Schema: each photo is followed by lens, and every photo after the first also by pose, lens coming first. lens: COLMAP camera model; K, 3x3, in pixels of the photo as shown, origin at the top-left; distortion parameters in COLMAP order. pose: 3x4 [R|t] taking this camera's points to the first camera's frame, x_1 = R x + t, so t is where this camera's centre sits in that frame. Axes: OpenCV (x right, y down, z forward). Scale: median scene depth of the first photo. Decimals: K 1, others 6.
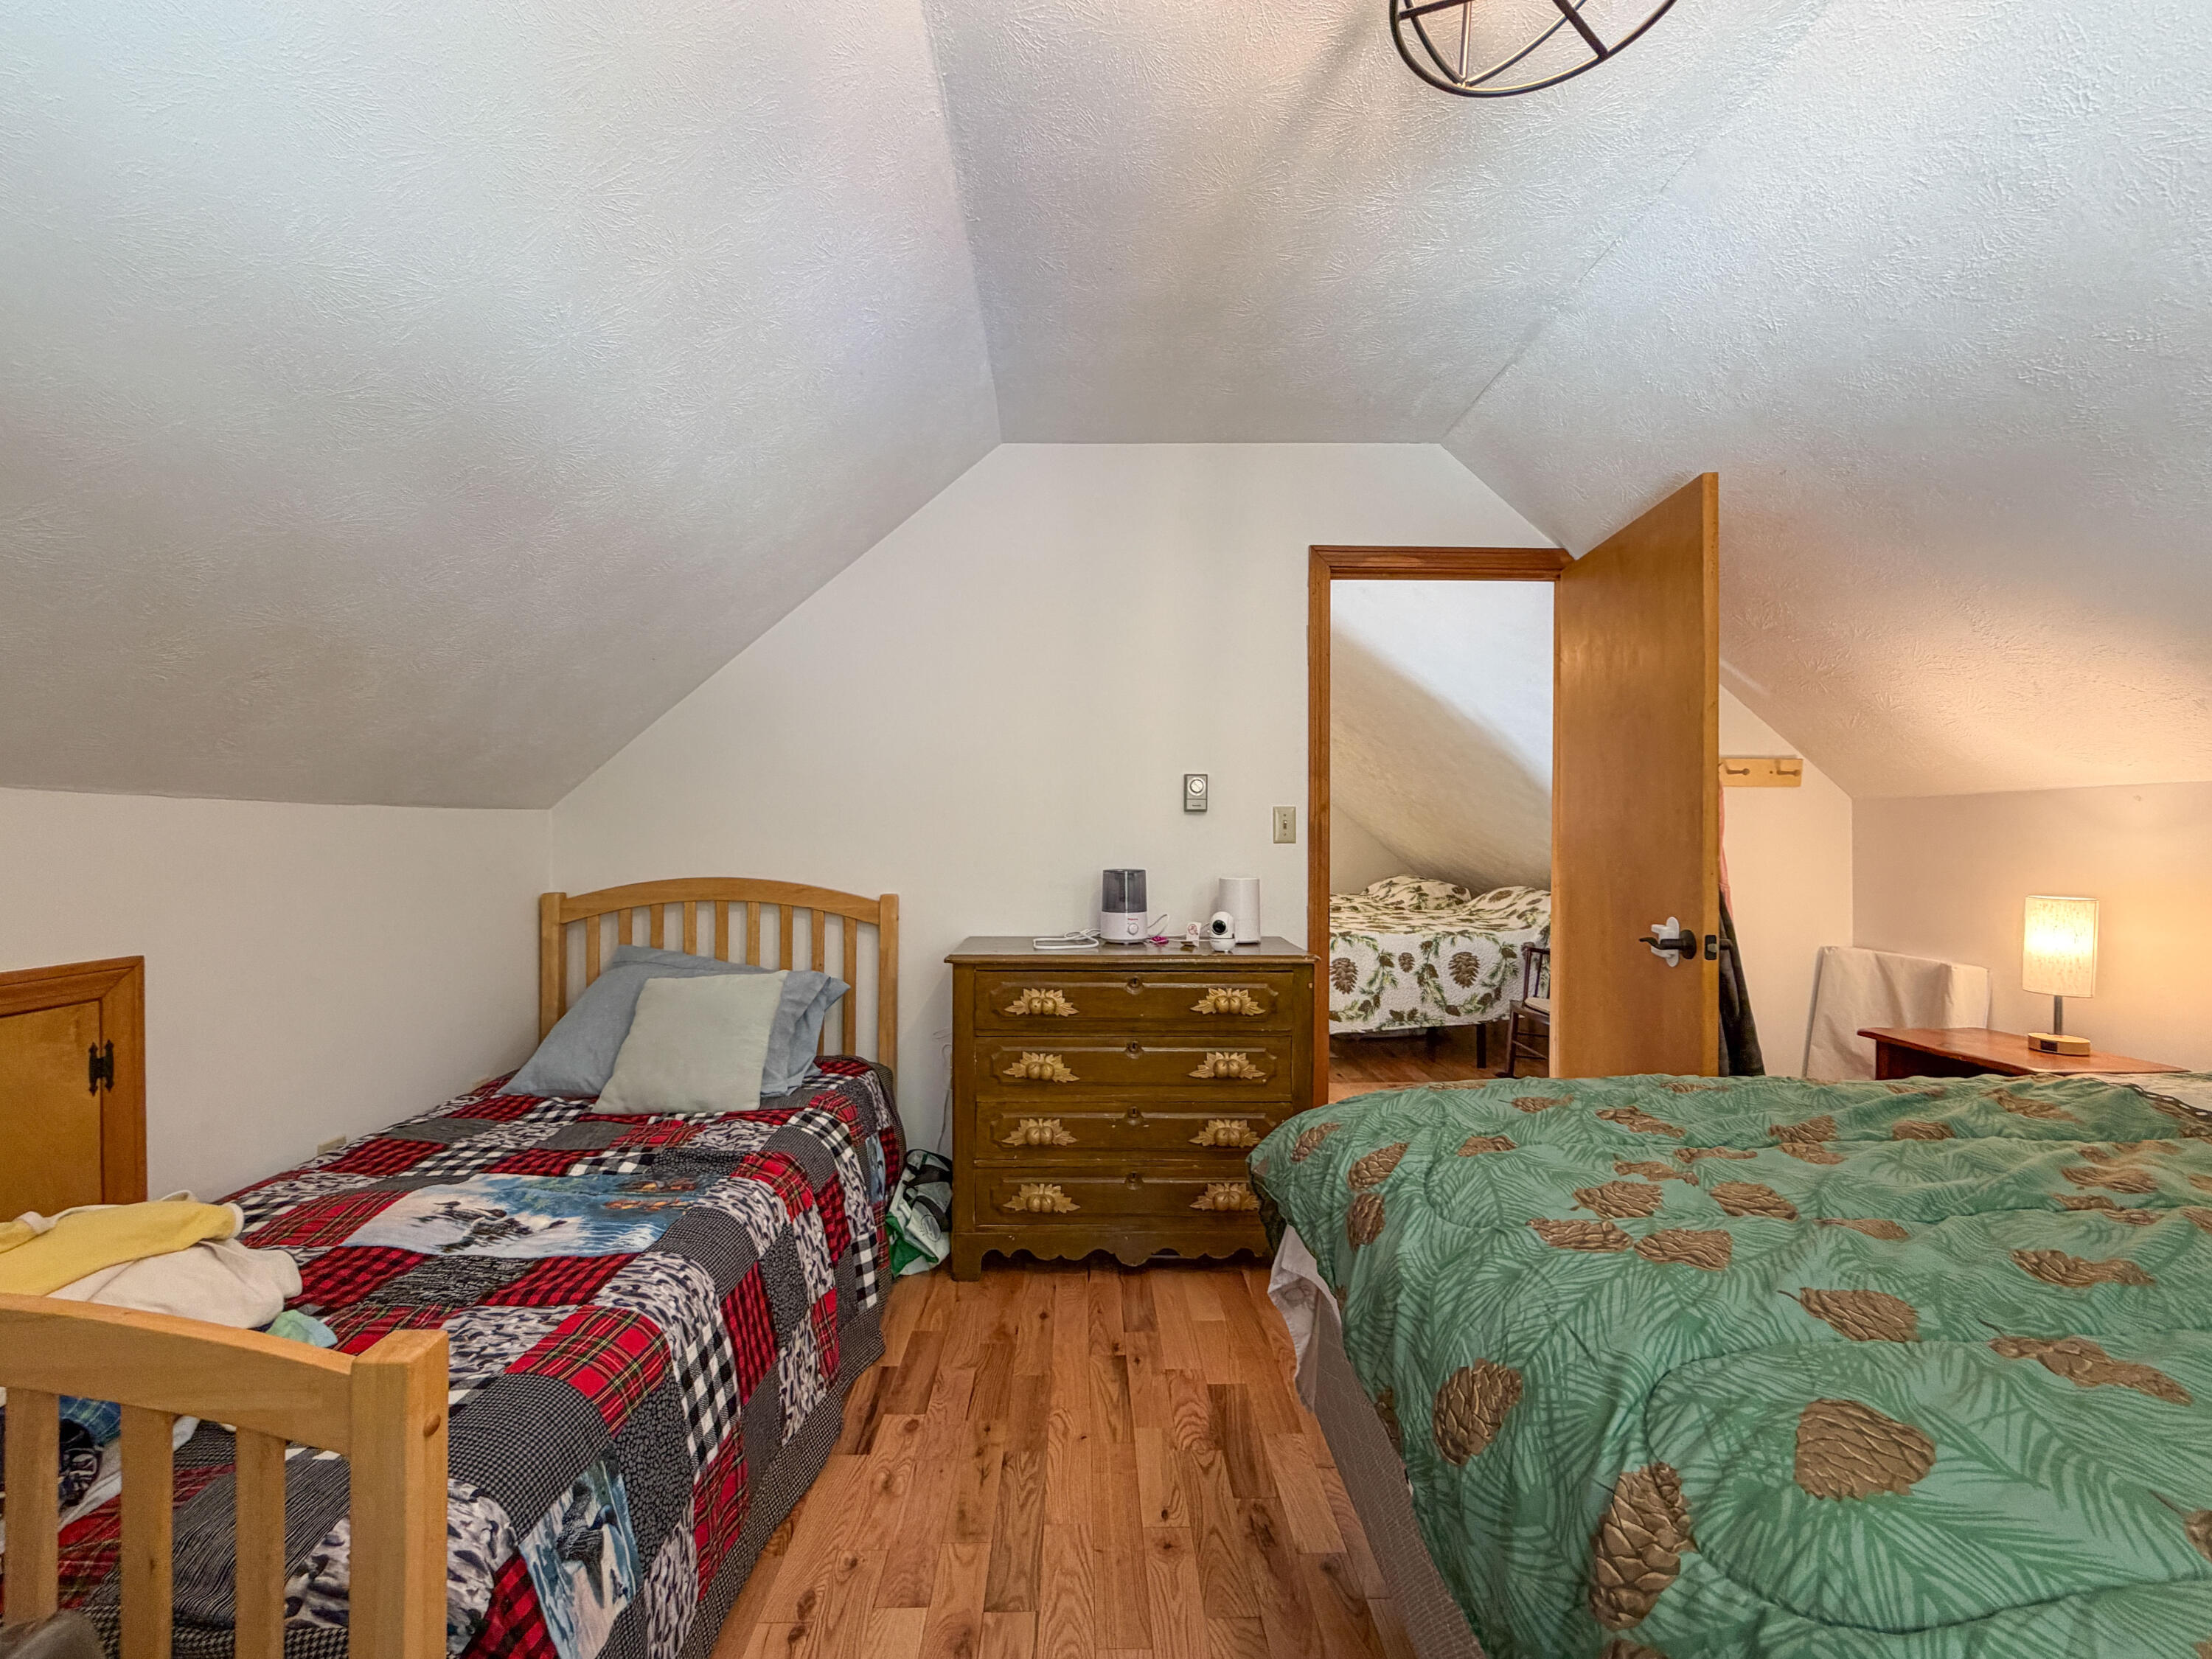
lens RADIAL K [[920.5, 0, 1106.0], [0, 920.5, 829.5], [0, 0, 1]] dist [0.000159, 0.000163]
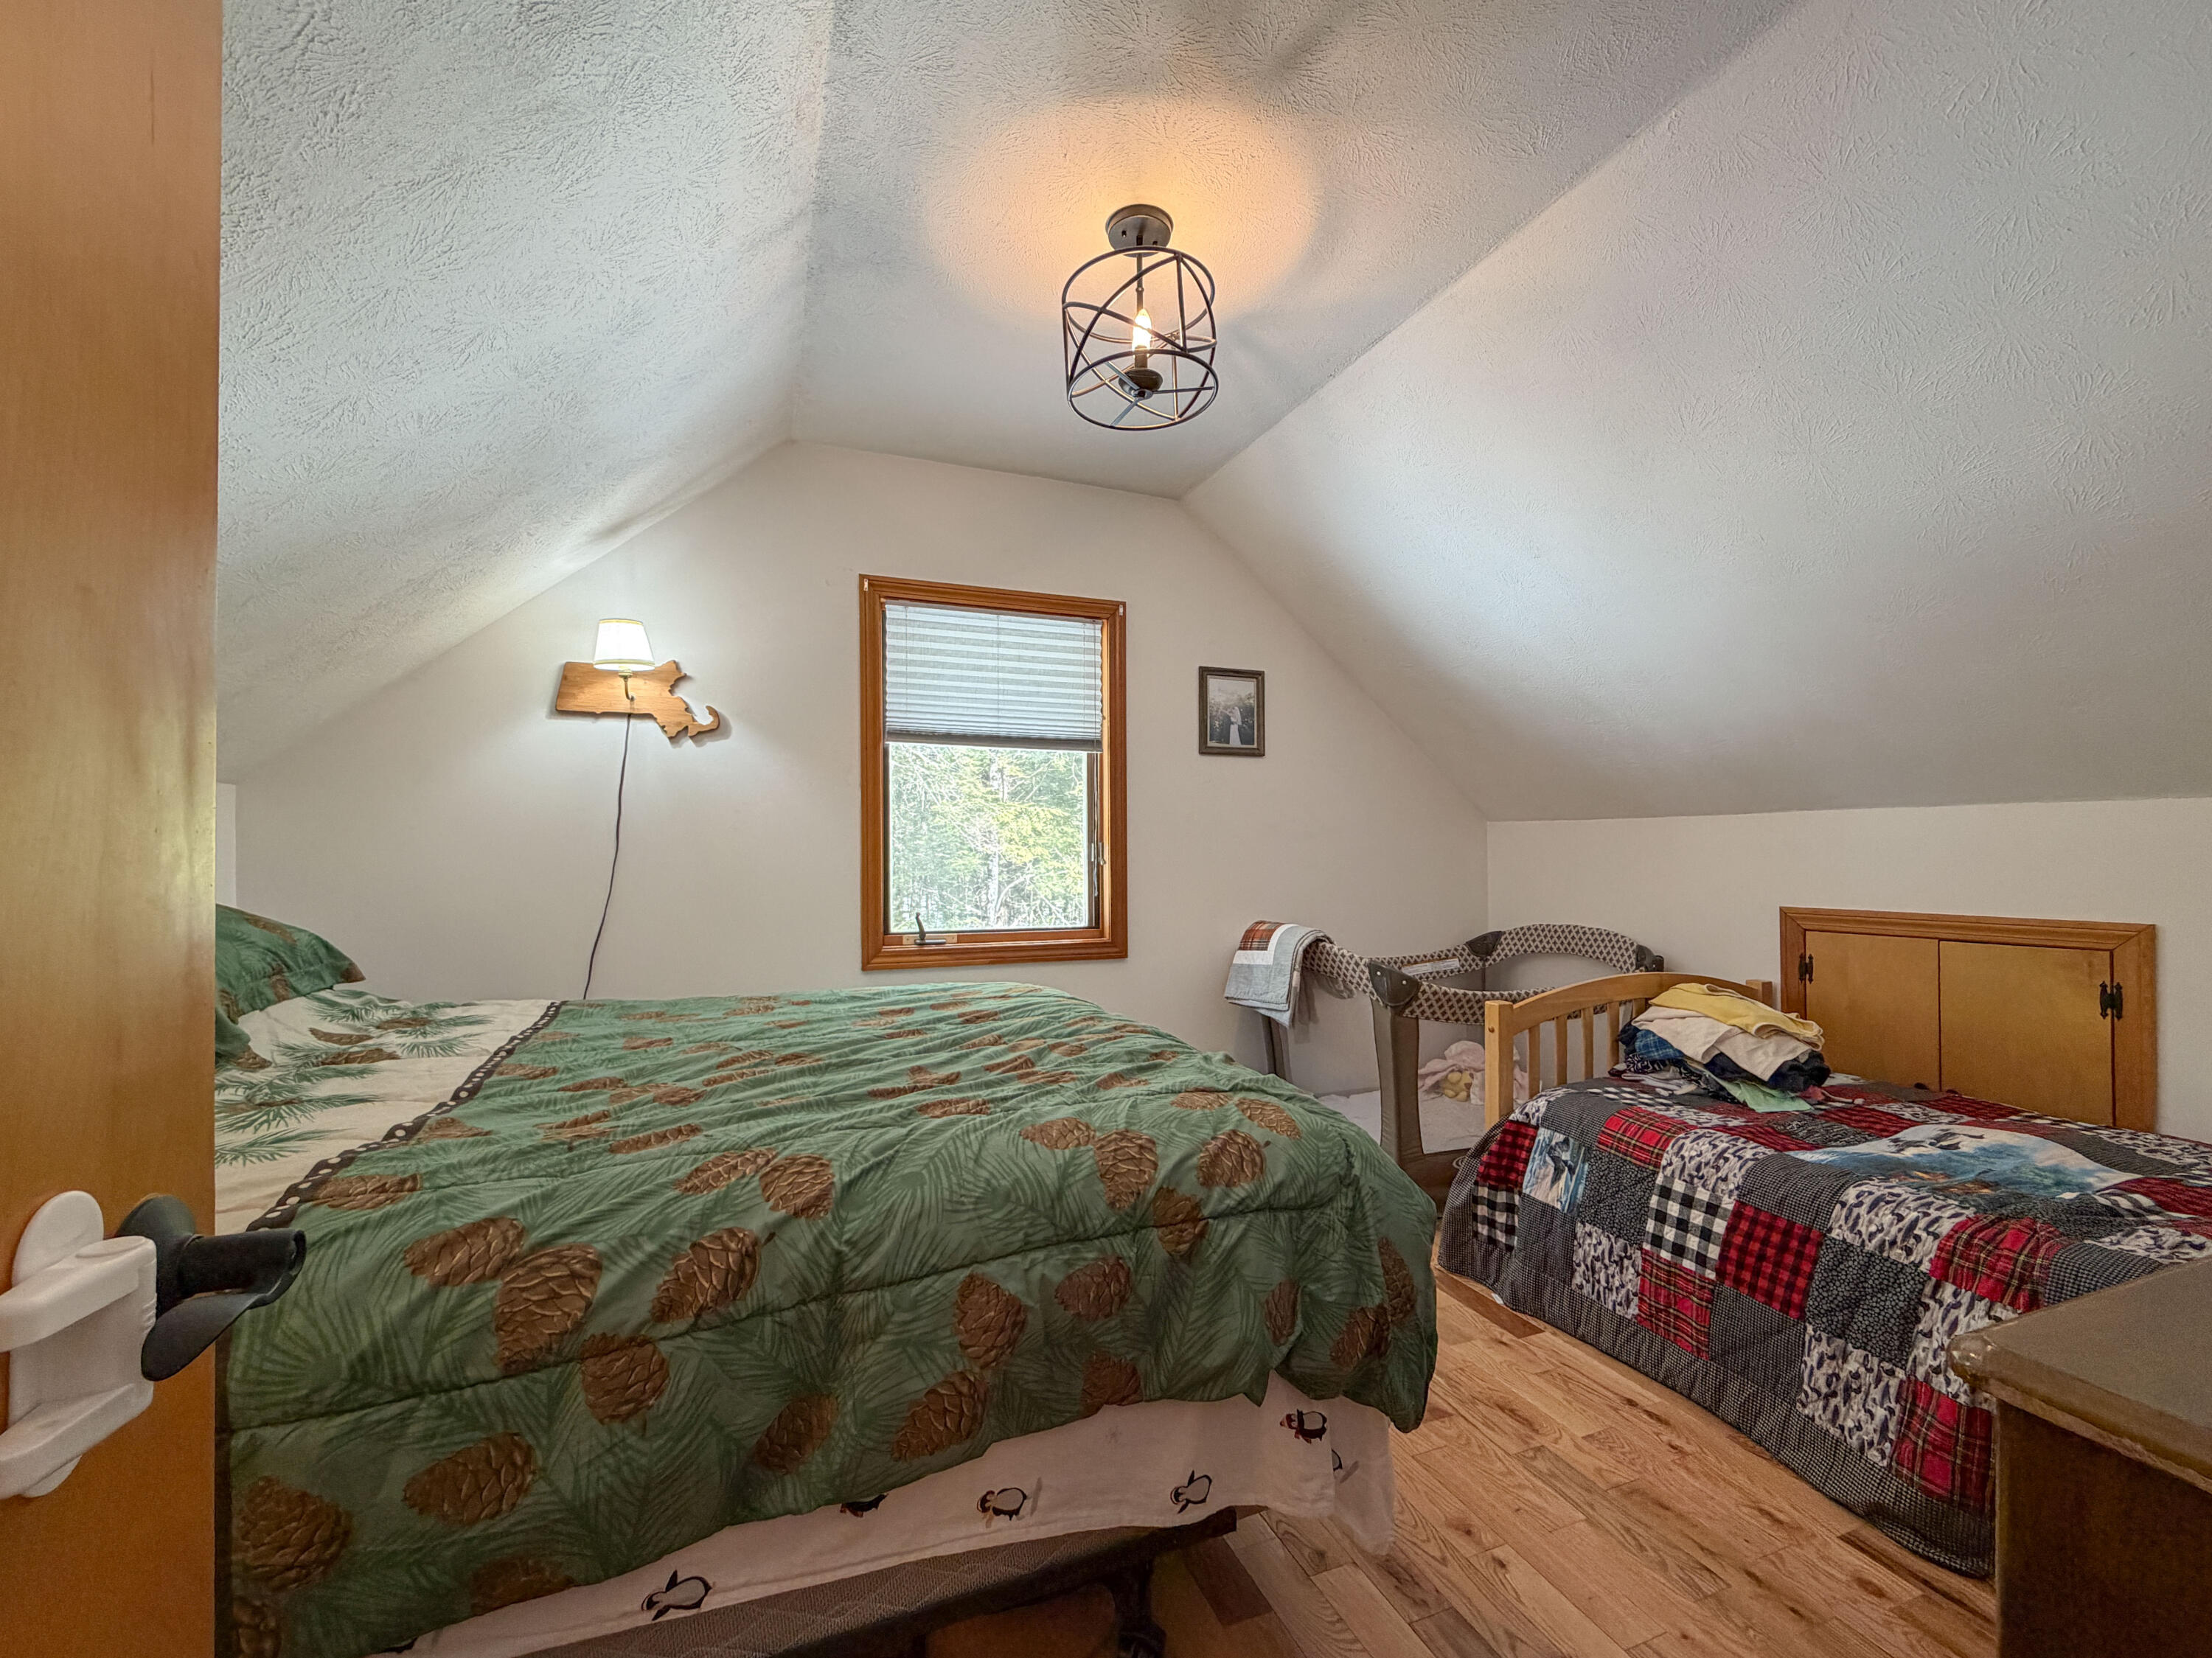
lens RADIAL K [[920.4, 0, 1106.0], [0, 920.4, 829.0], [0, 0, 1]] dist [0.000159, 0.000163]
pose [[-0.937416, -0.009561, -0.348081, 0.774163], [-0.000946, 0.999689, -0.024913, 0.040441], [0.348211, -0.023024, -0.937133, 1.767962]]
